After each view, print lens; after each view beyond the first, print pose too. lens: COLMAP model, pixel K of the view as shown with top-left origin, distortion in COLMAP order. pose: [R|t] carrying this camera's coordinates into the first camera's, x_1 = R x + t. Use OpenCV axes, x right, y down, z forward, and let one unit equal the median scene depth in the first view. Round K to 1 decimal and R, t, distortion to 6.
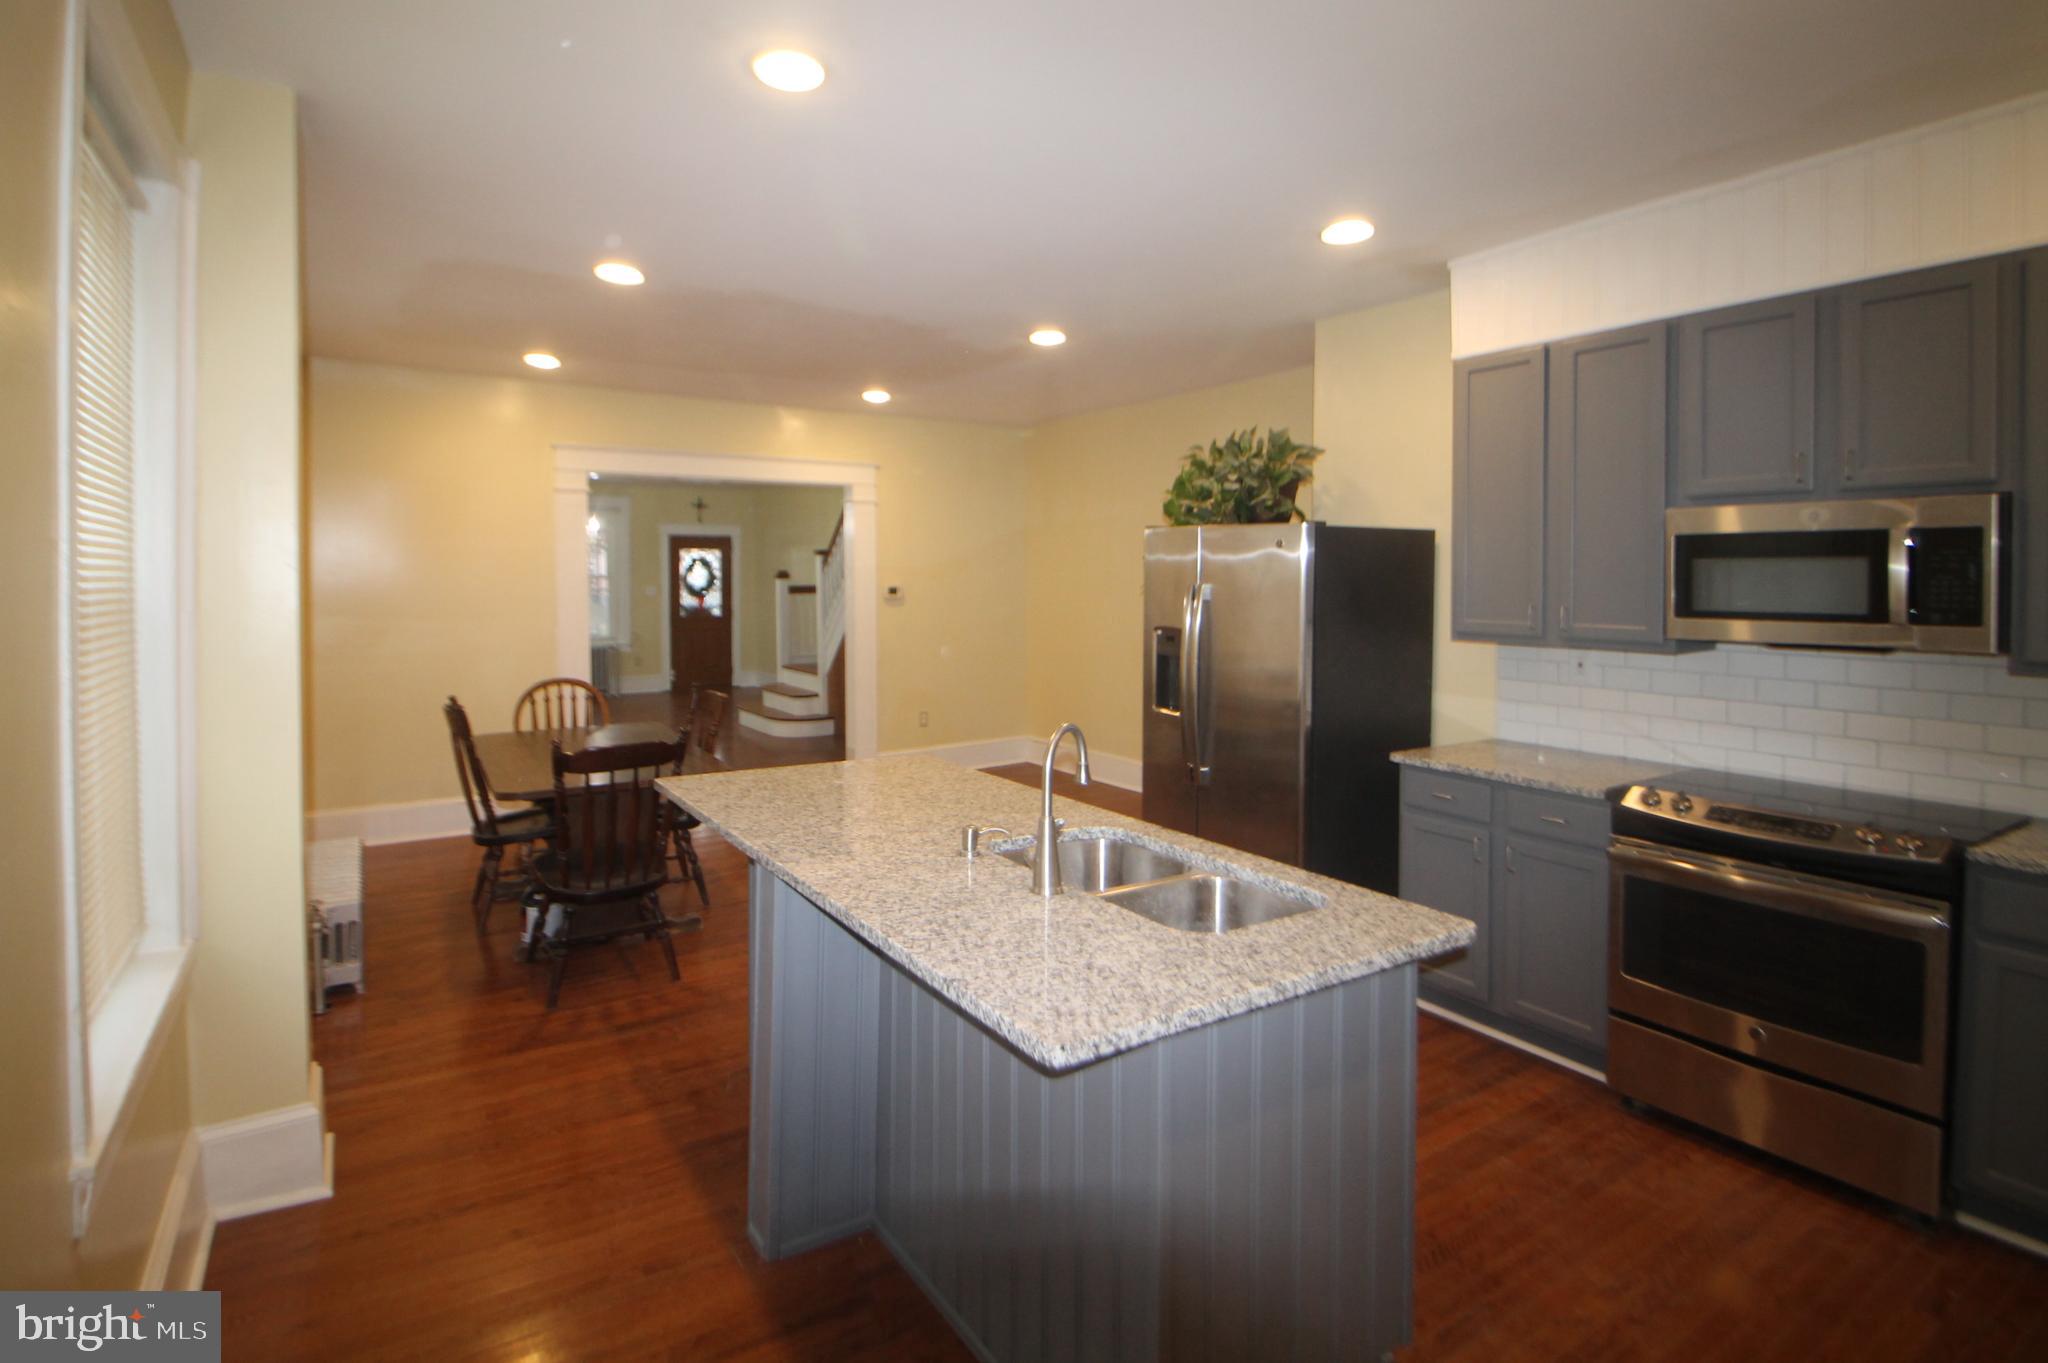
lens RADIAL K [[995.9, 0, 975.8], [0, 995.9, 599.5], [0, 0, 1]] dist [0.000487, -0.009766]
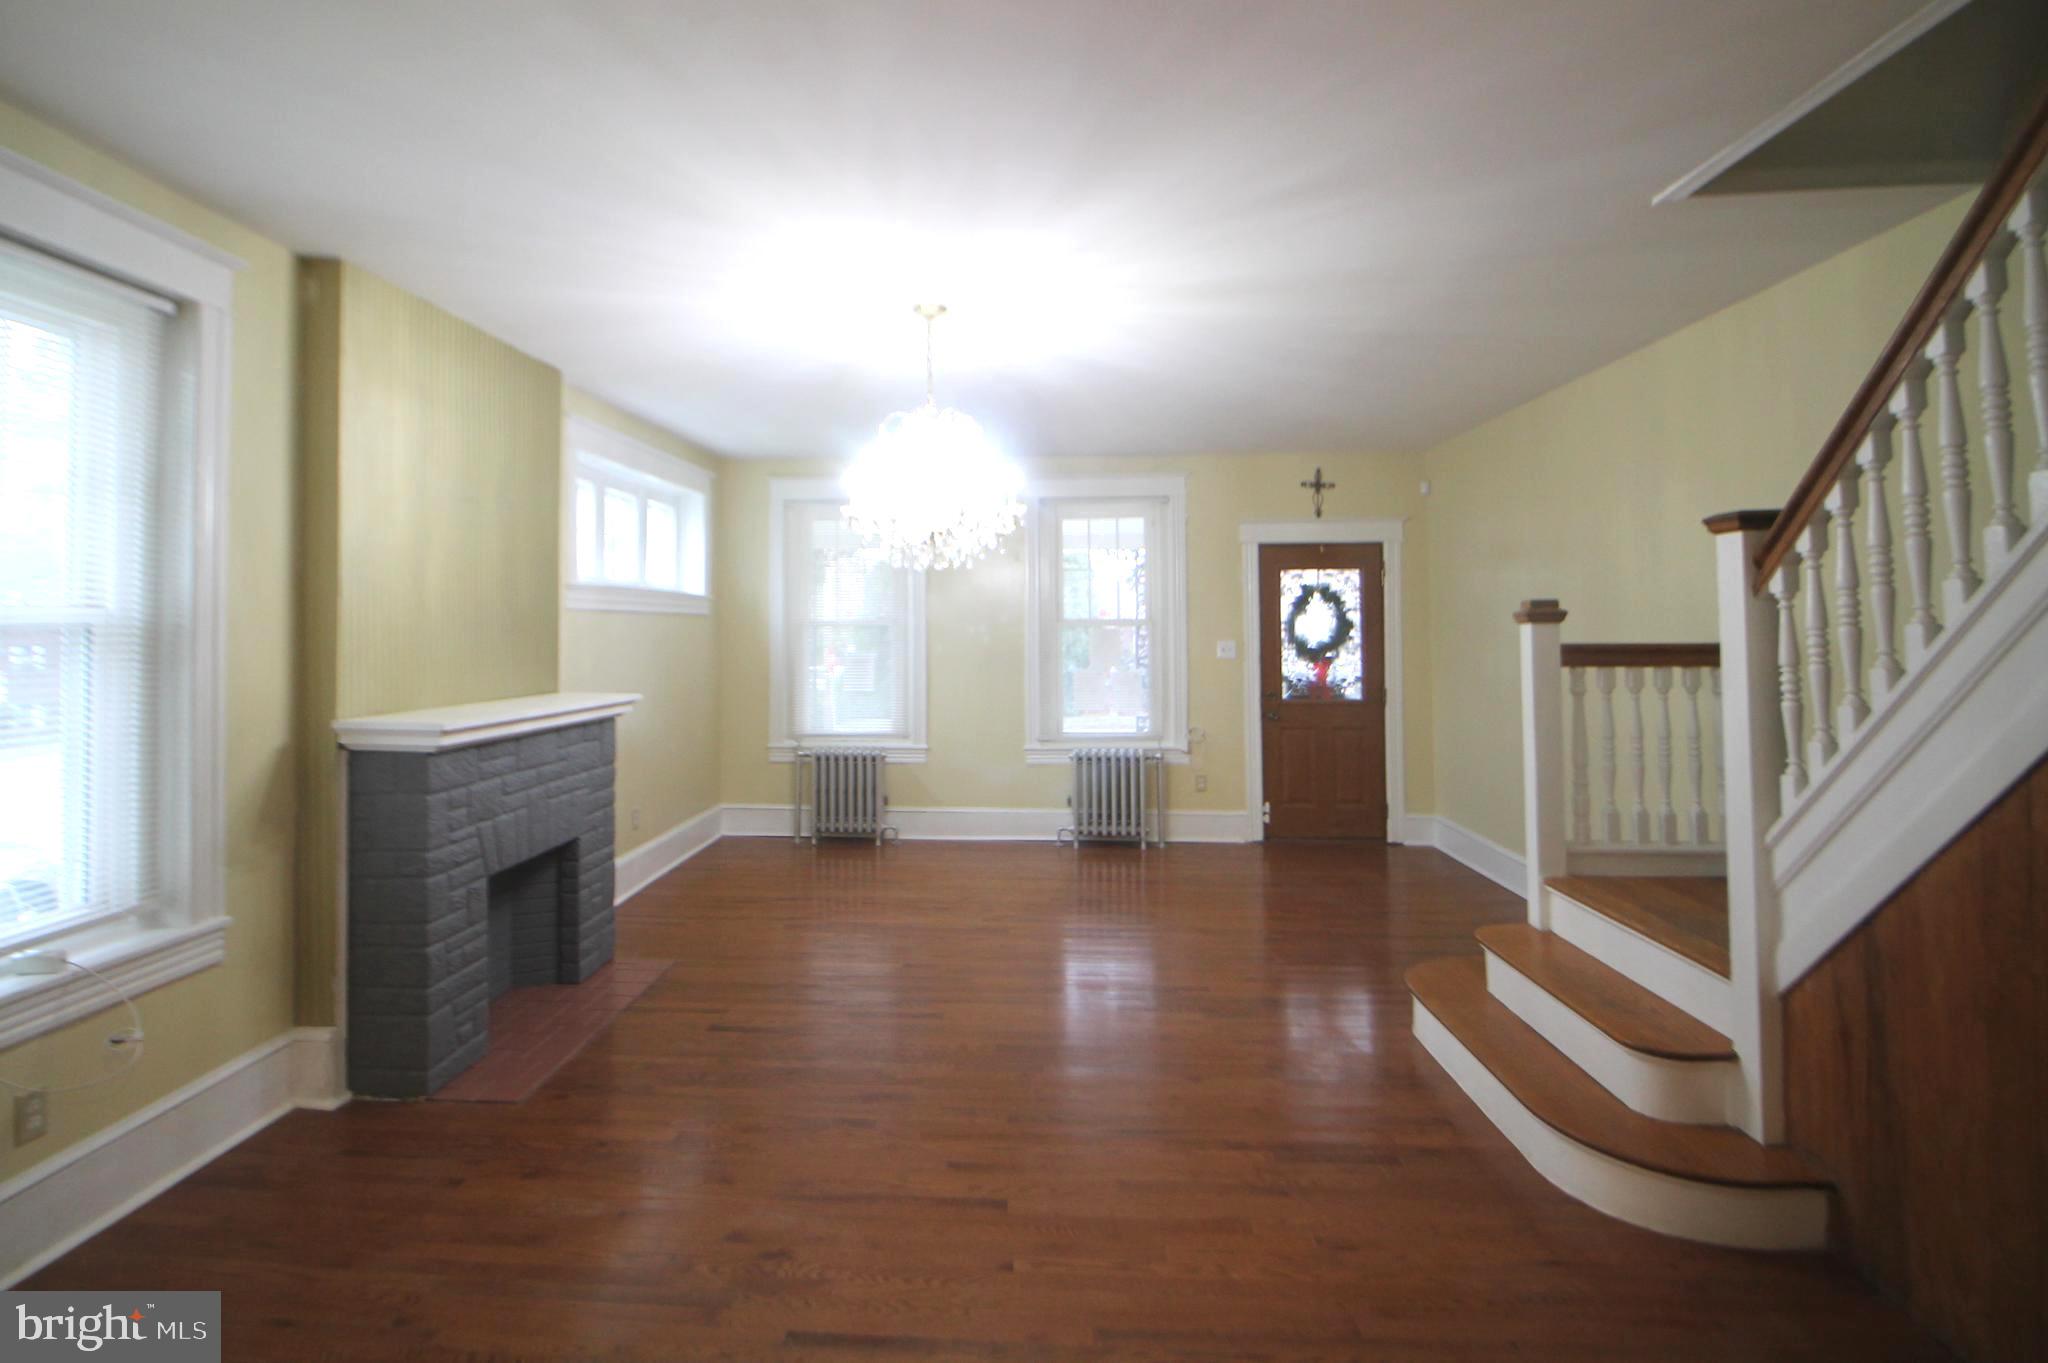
lens RADIAL K [[996.6, 0, 975.4], [0, 996.6, 607.3], [0, 0, 1]] dist [-0.000329, -0.010610]
pose [[0.811332, -0.016871, -0.584343, -0.401596], [-0.007979, 0.999171, -0.039927, -0.029420], [0.584532, 0.037056, 0.810524, 1.598270]]
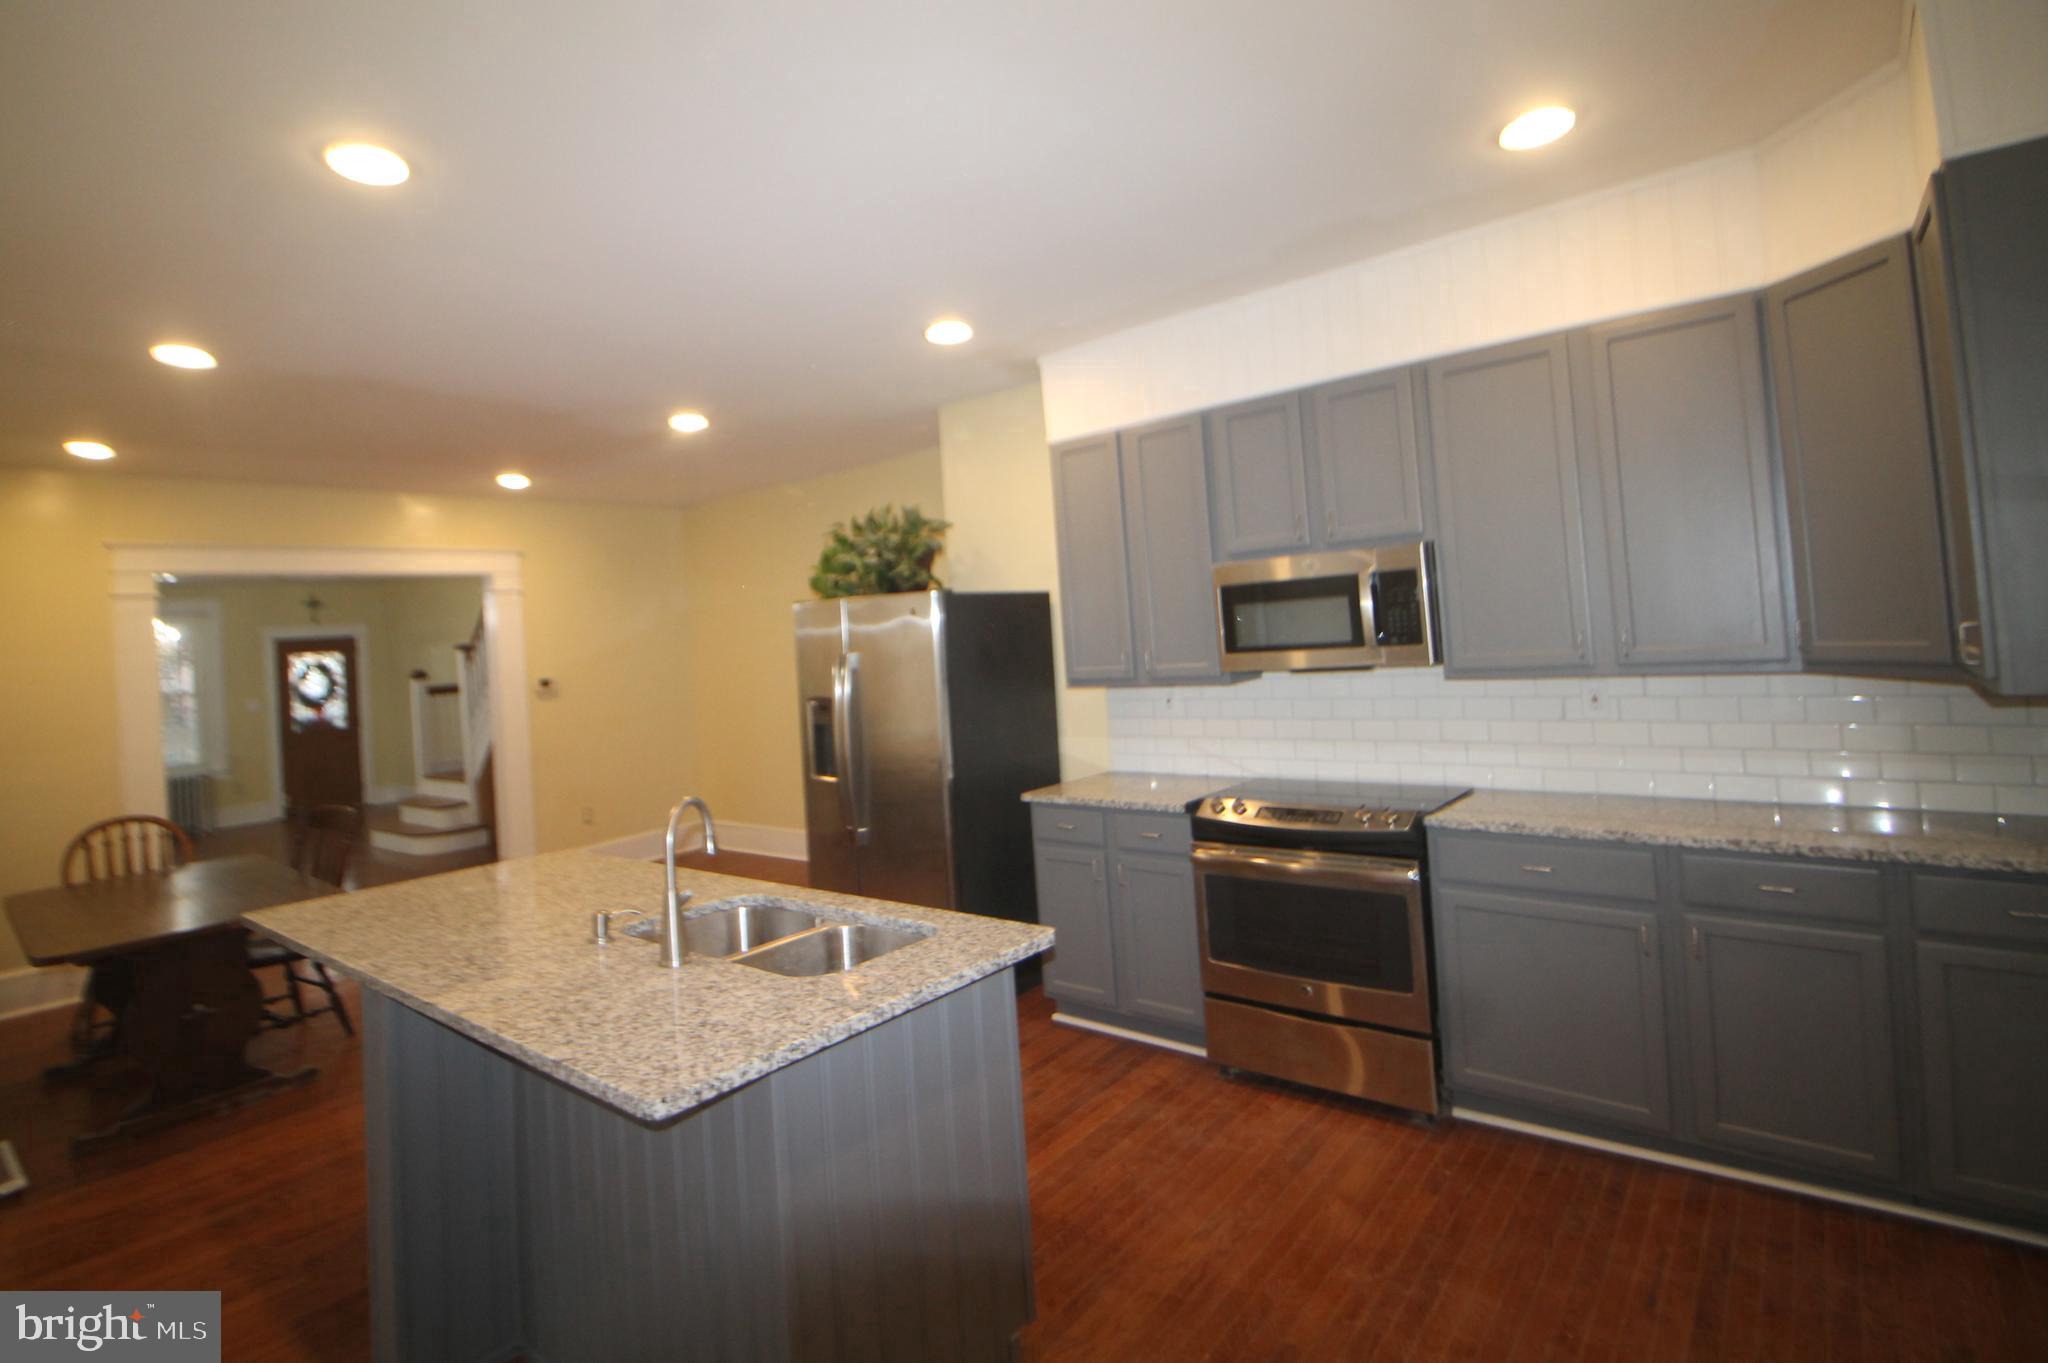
lens RADIAL K [[996.6, 0, 975.4], [0, 996.6, 607.3], [0, 0, 1]] dist [-0.000329, -0.010610]
pose [[0.950880, -0.056293, 0.304398, 0.045308], [0.076219, 0.995629, -0.053969, 0.003541], [-0.300029, 0.074519, 0.951015, -0.062159]]
